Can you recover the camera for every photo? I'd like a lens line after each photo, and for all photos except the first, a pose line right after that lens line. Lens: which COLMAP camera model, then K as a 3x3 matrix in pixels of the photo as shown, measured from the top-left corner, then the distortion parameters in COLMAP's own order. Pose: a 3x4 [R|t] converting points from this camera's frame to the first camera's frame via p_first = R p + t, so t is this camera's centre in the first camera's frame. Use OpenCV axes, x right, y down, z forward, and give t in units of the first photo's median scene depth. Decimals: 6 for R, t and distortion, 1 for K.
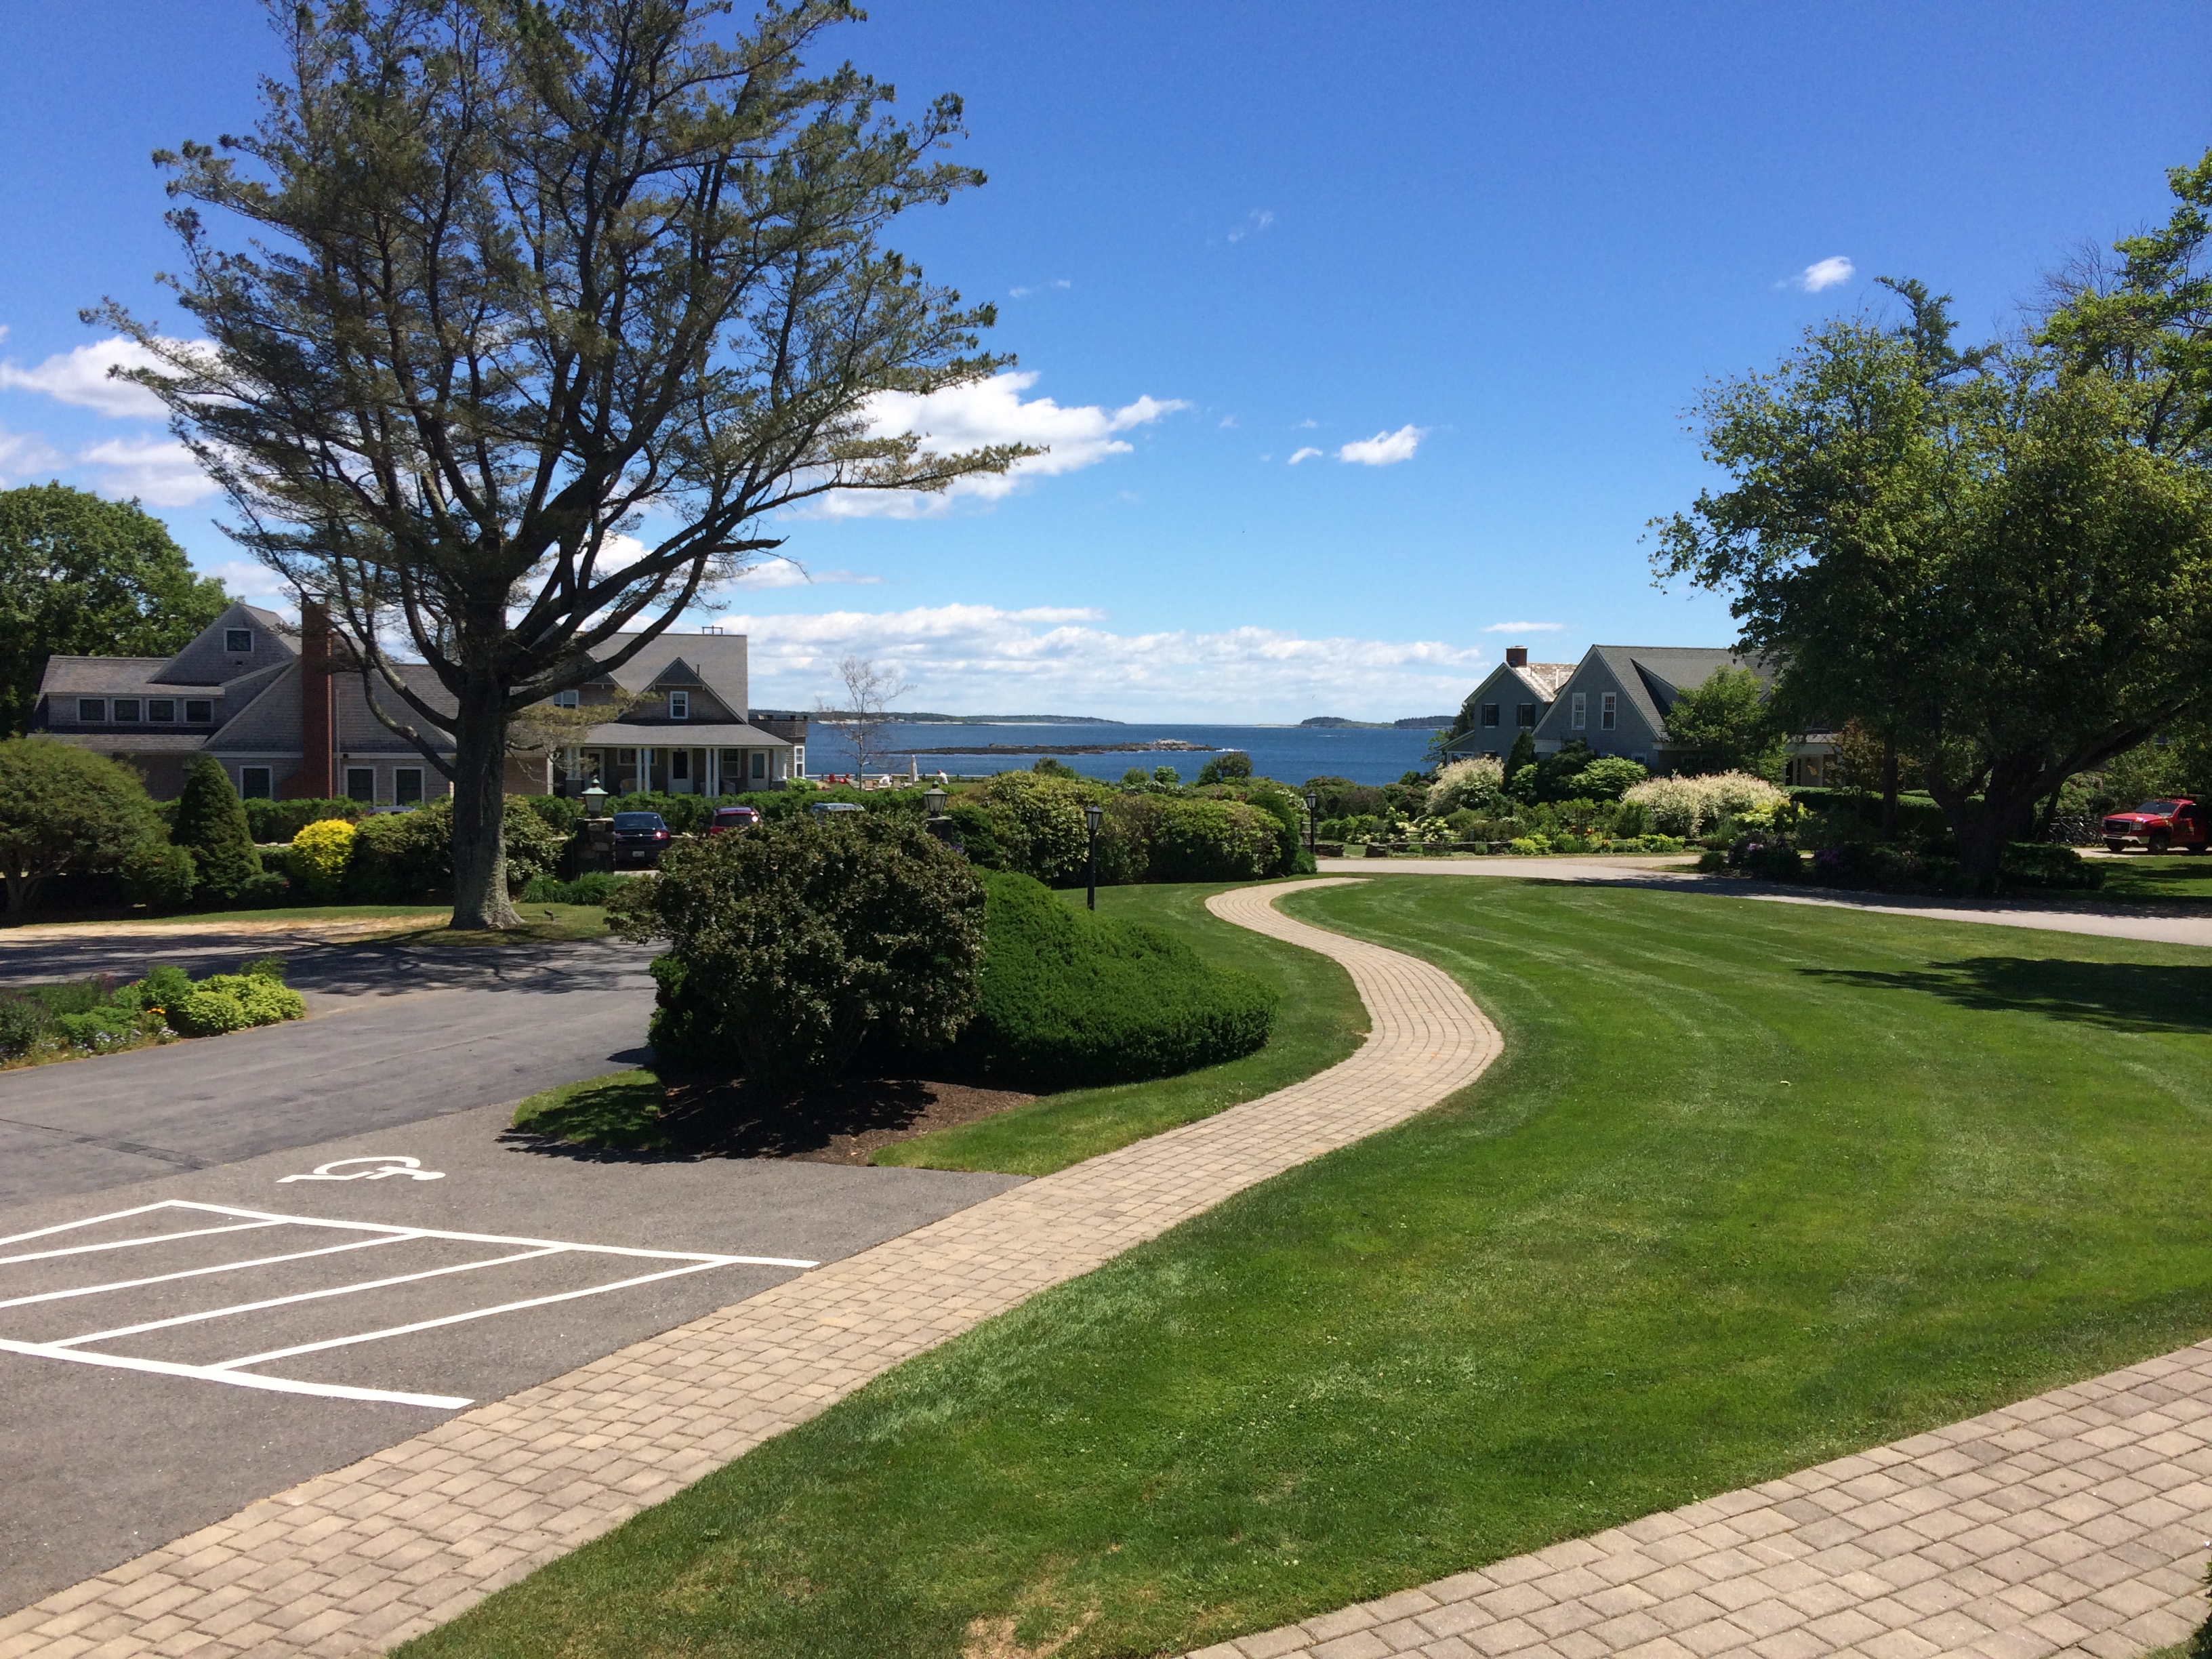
lens RADIAL K [[1786.4, 0, 1106.0], [0, 1786.4, 829.5], [0, 0, 1]] dist [0.084752, -0.108589]
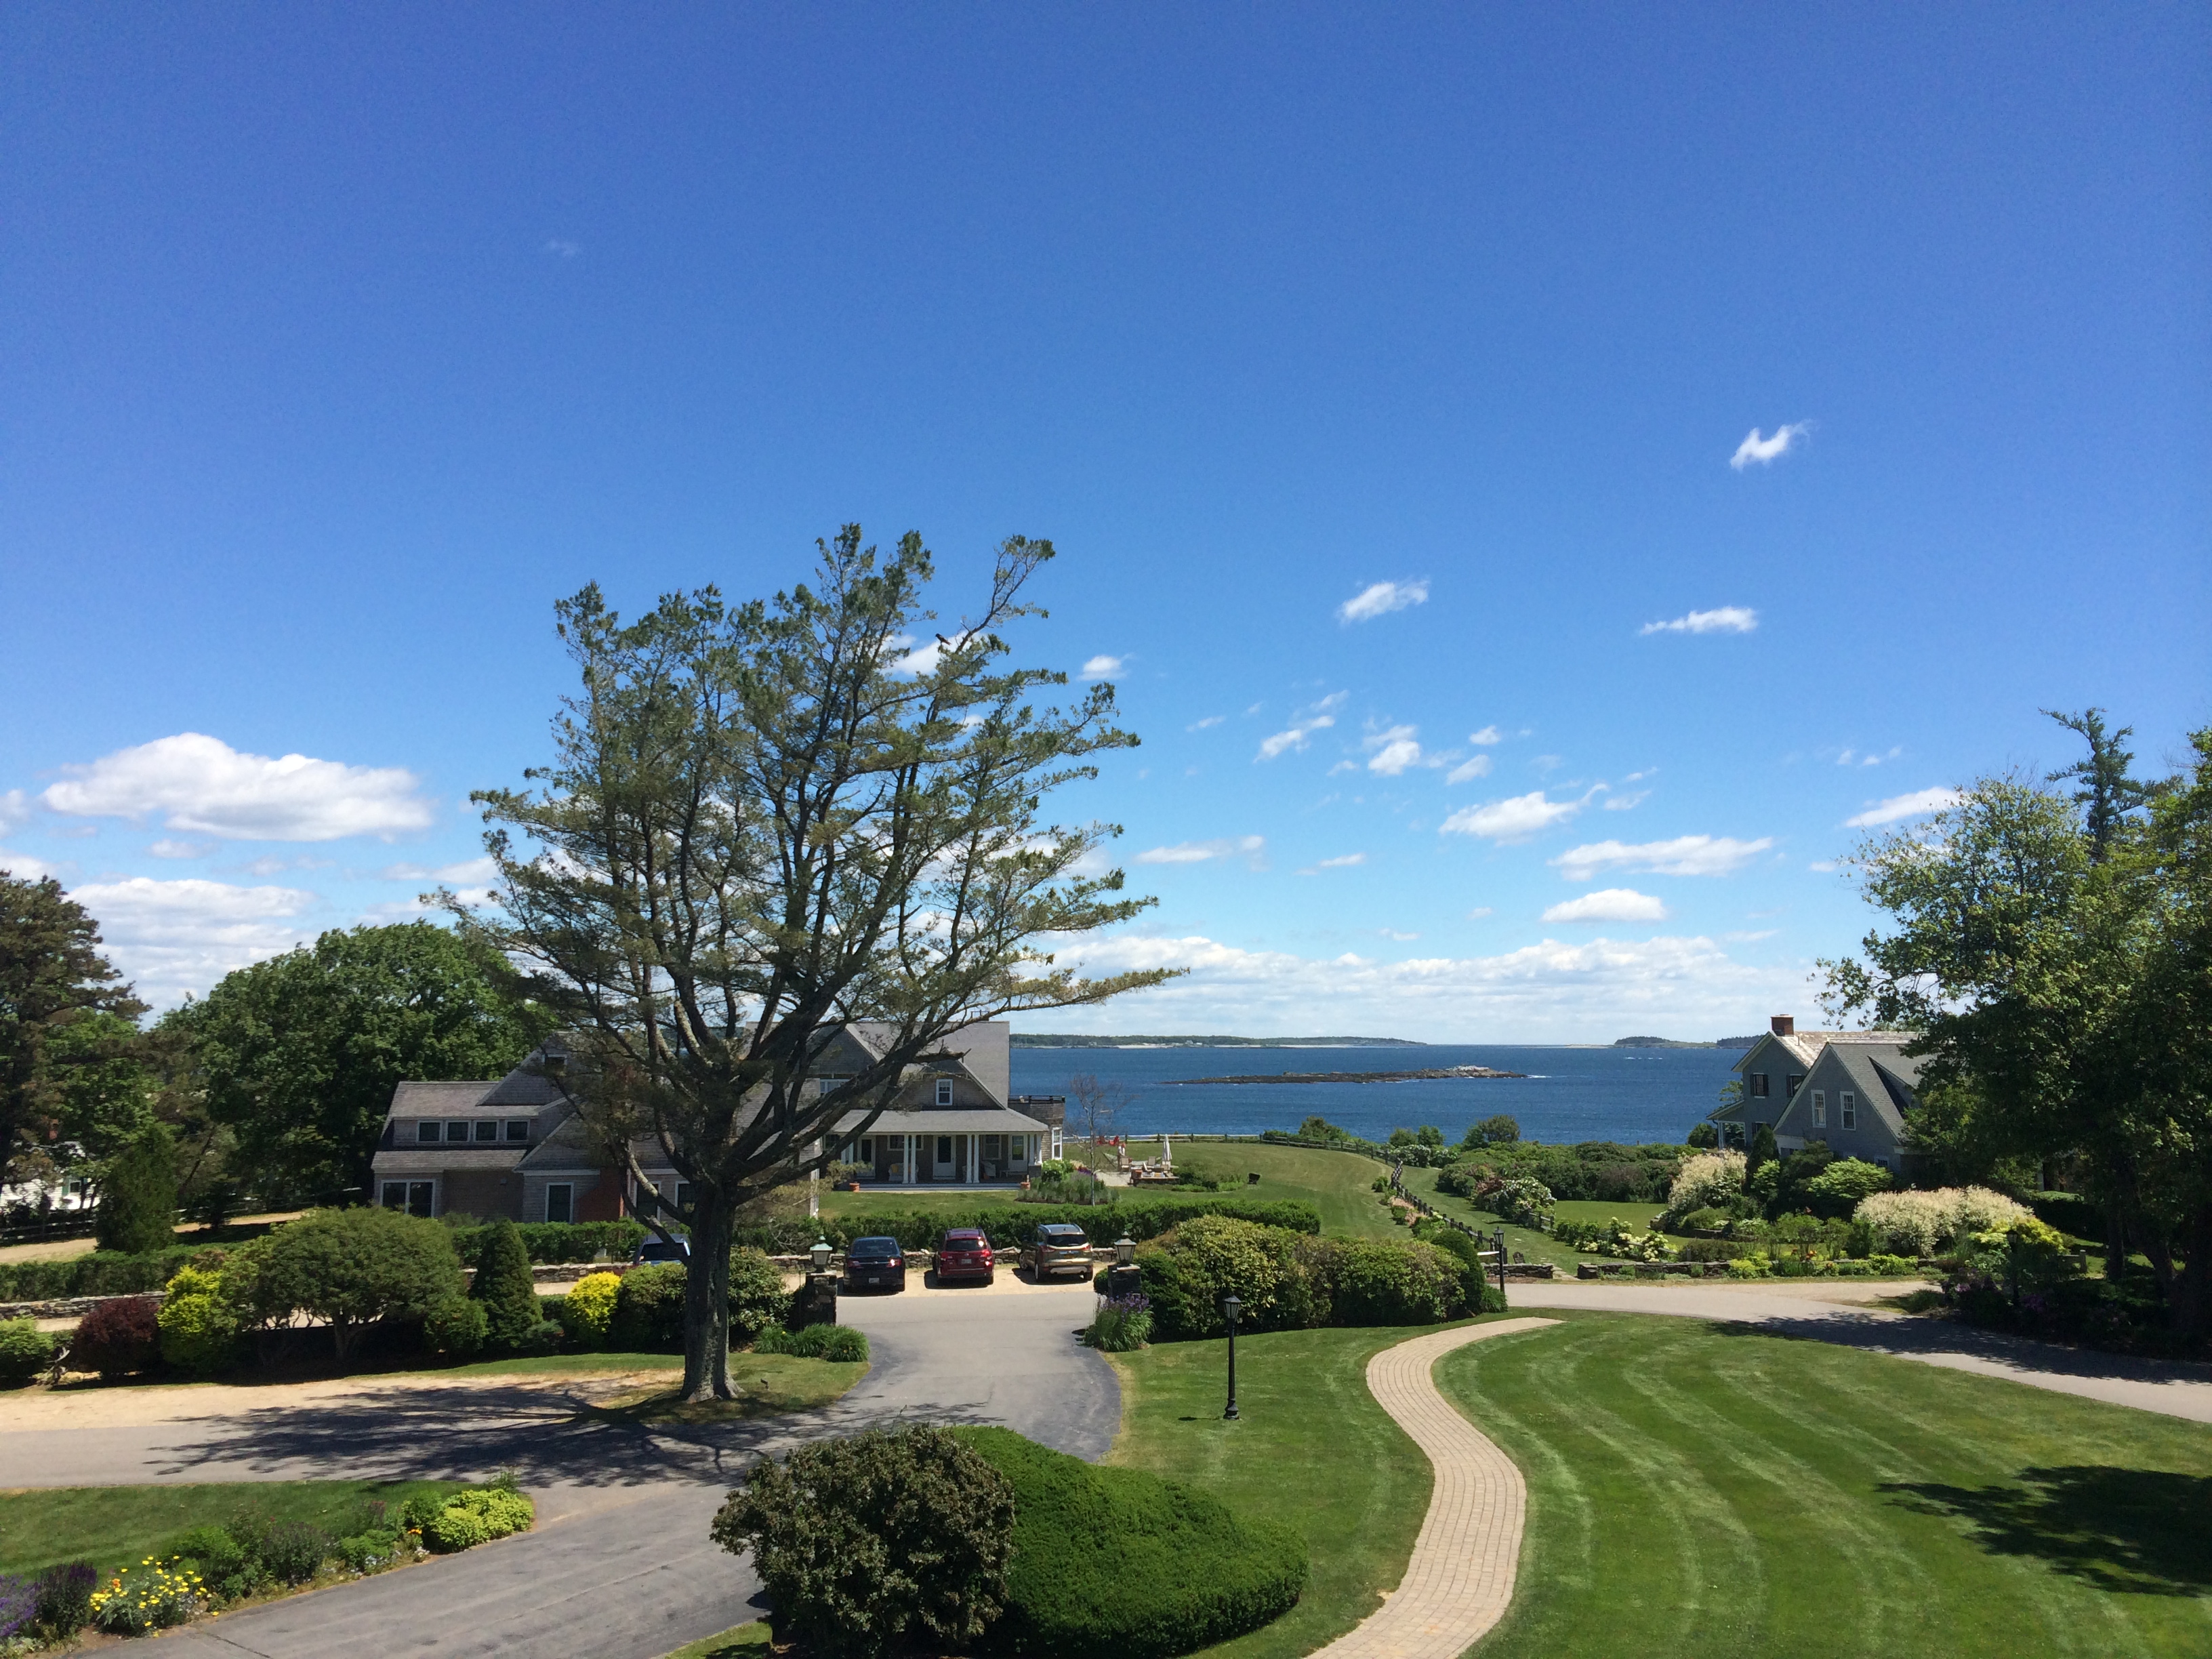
lens RADIAL K [[1786.4, 0, 1106.0], [0, 1786.4, 829.5], [0, 0, 1]] dist [0.084752, -0.108589]
pose [[0.986578, -0.033817, -0.159751, 0.072166], [0.004280, 0.983339, -0.181729, -0.066468], [0.163235, 0.178606, 0.970286, -0.097389]]
